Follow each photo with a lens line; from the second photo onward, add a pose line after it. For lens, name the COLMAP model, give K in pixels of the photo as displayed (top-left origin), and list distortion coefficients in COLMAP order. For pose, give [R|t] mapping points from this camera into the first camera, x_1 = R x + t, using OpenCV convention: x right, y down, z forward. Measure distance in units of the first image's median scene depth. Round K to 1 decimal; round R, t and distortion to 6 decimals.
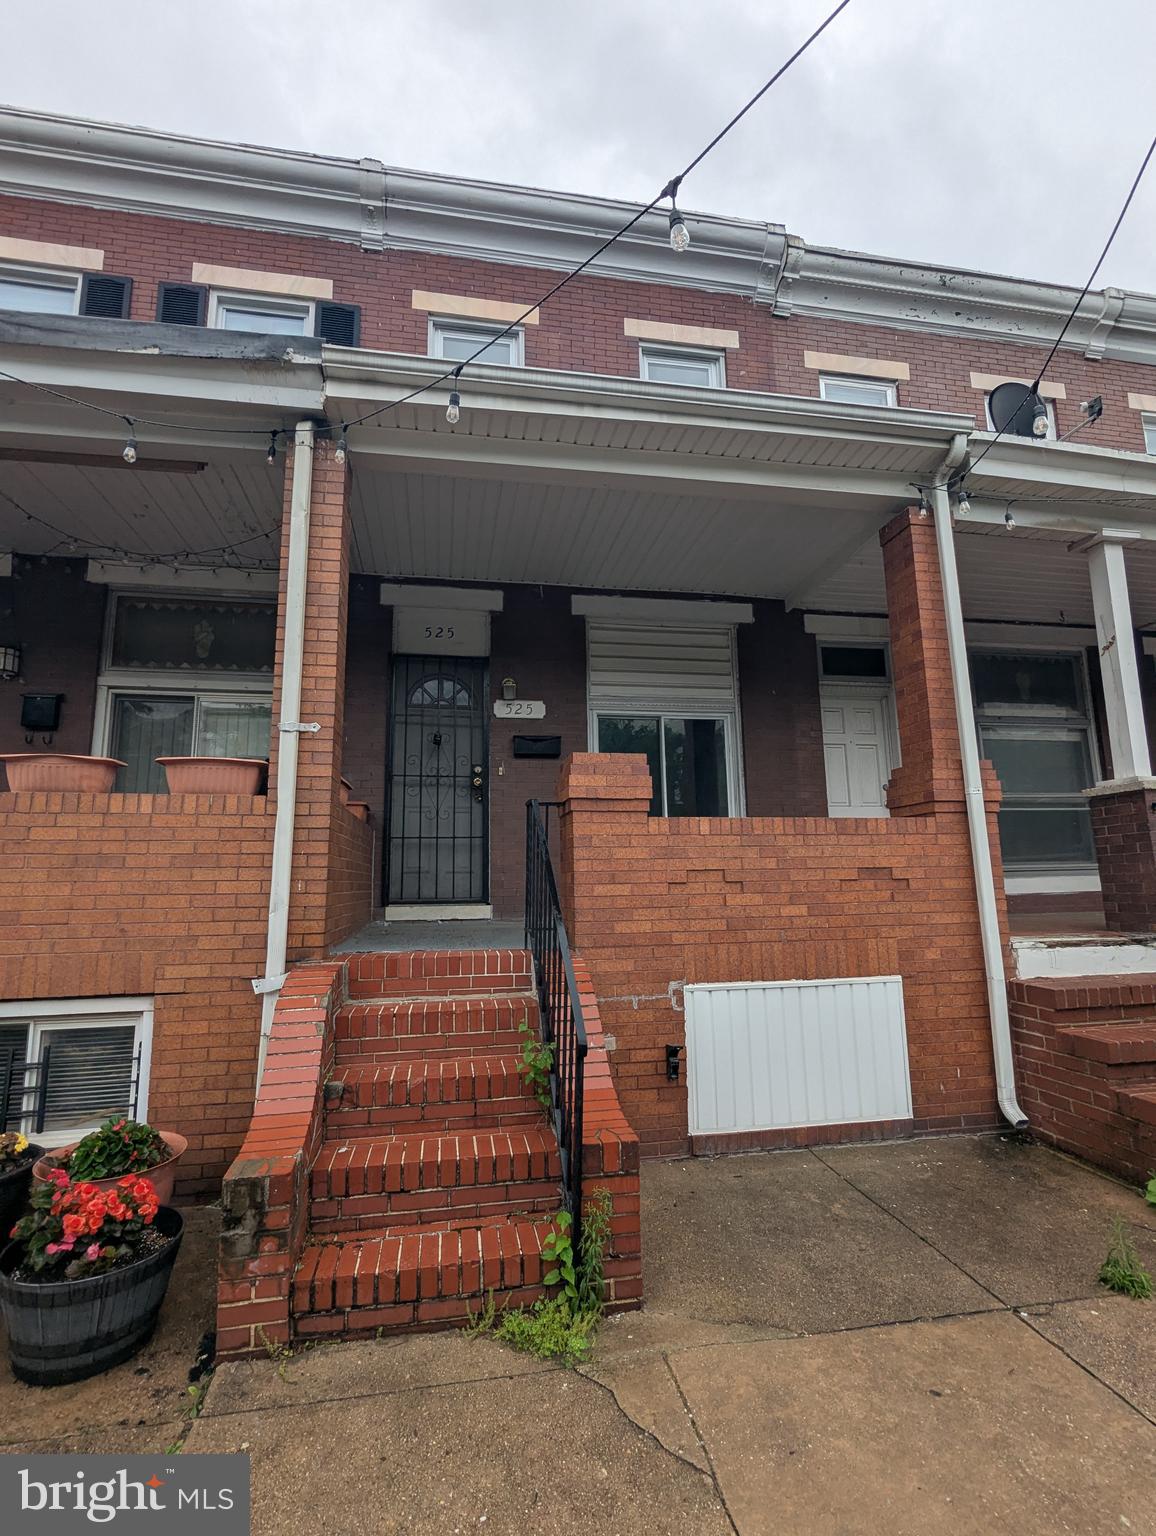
lens RADIAL K [[723.6, 0, 578.5], [0, 723.6, 771.5], [0, 0, 1]] dist [-0.003394, 0.000104]
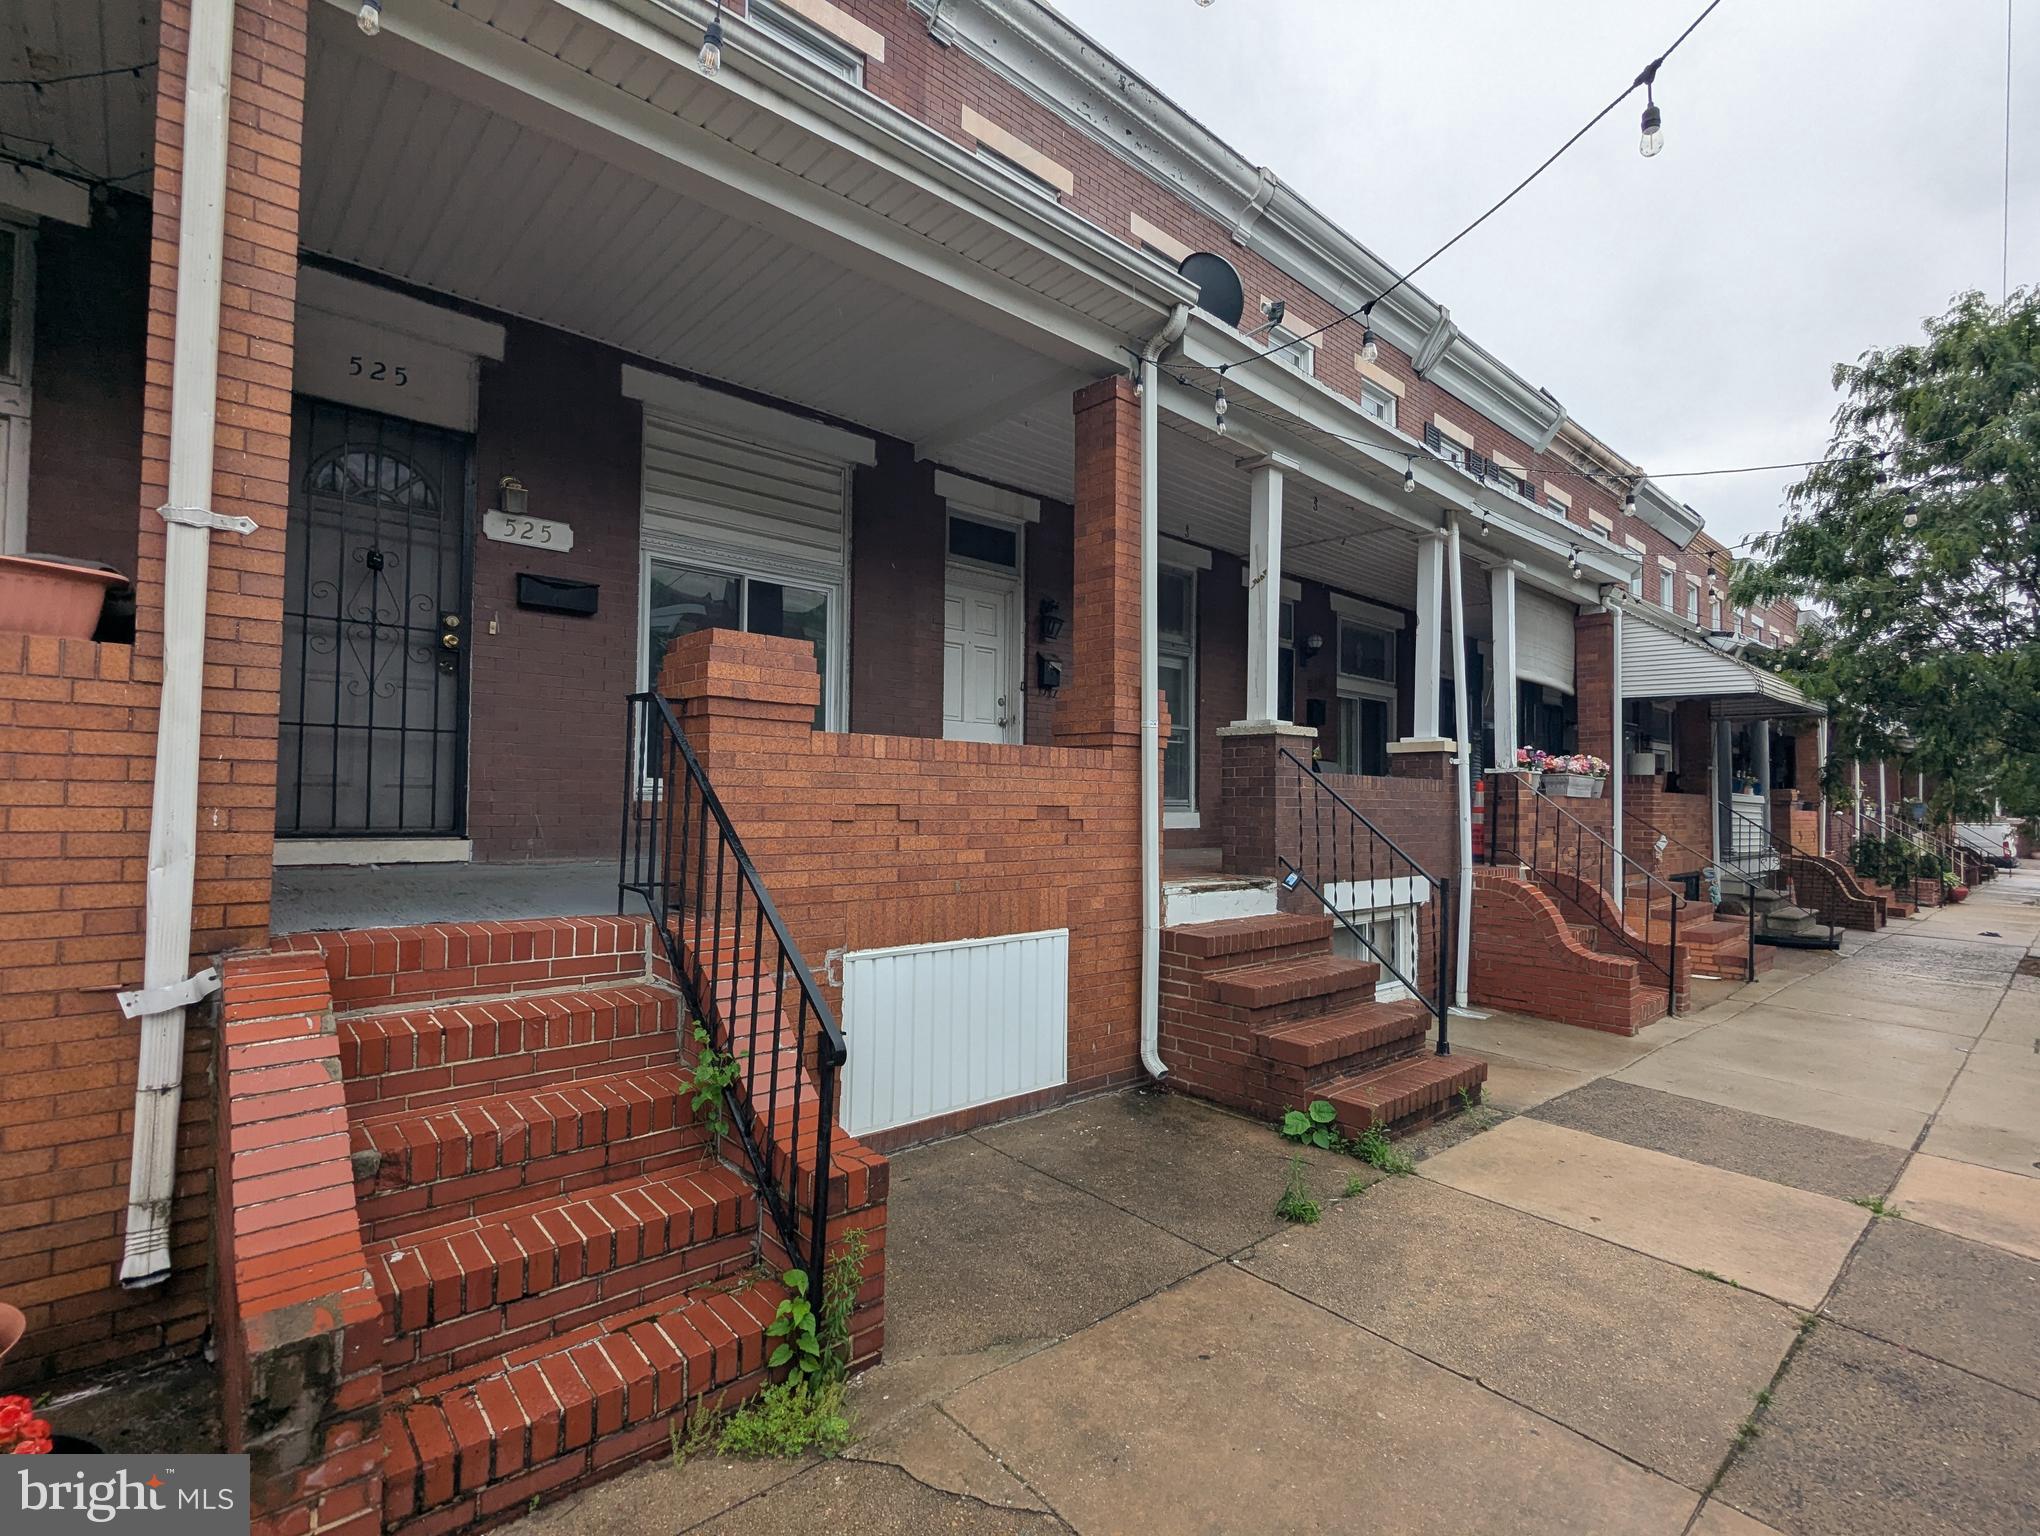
lens RADIAL K [[961.1, 0, 1023.0], [0, 961.1, 774.5], [0, 0, 1]] dist [-0.003394, 0.000104]
pose [[0.848344, 0.042908, 0.527705, -0.231450], [-0.111395, 0.988865, 0.098674, -0.012104], [-0.517595, -0.142493, 0.843677, 0.073841]]
